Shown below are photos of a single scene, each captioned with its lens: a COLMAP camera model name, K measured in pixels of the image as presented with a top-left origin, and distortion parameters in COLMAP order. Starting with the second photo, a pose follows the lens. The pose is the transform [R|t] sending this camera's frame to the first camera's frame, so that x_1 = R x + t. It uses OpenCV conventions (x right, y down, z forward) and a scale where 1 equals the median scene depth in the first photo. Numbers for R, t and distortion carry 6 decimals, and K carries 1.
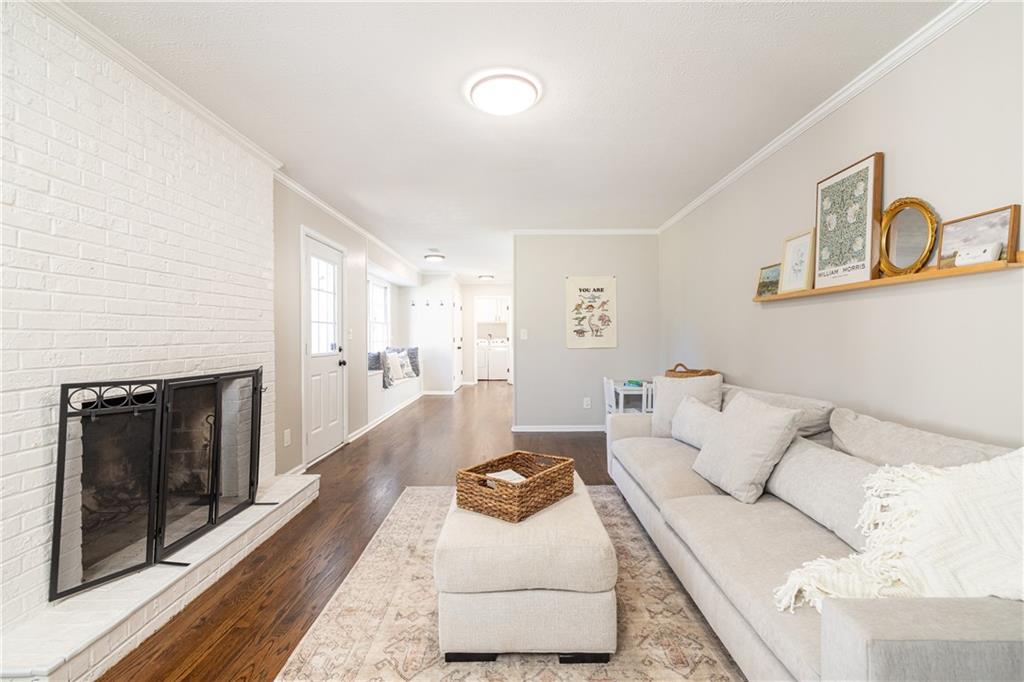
lens RADIAL K [[443.3, 0, 517.5], [0, 443.3, 338.4], [0, 0, 1]] dist [-0.000363, 0.000008]
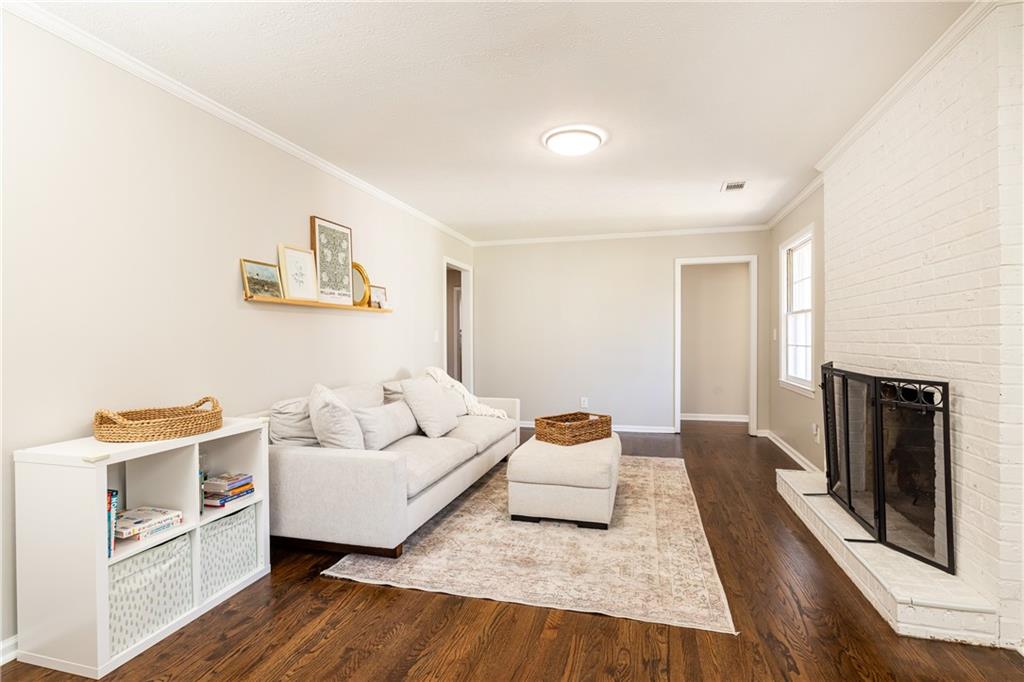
lens RADIAL K [[465.9, 0, 518.6], [0, 465.9, 342.0], [0, 0, 1]] dist [-0.007606, 0.001058]
pose [[-0.963108, 0.007197, 0.269017, -0.230747], [0.012422, 0.999766, 0.017723, -0.018171], [-0.268827, 0.020410, -0.962972, 2.278417]]
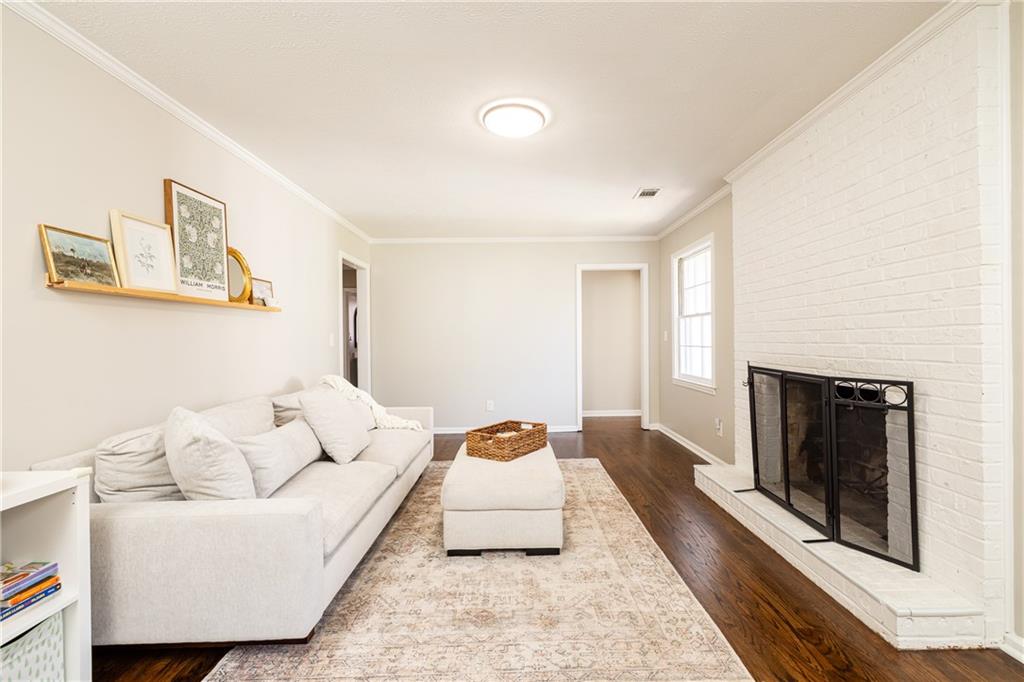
lens RADIAL K [[429.2, 0, 517.7], [0, 429.2, 341.0], [0, 0, 1]] dist [0.001914, 0.000212]
pose [[-0.999860, 0.016702, 0.000825, -0.037802], [0.016712, 0.999771, 0.013386, -0.017820], [-0.000601, 0.013398, -0.999910, 2.056165]]
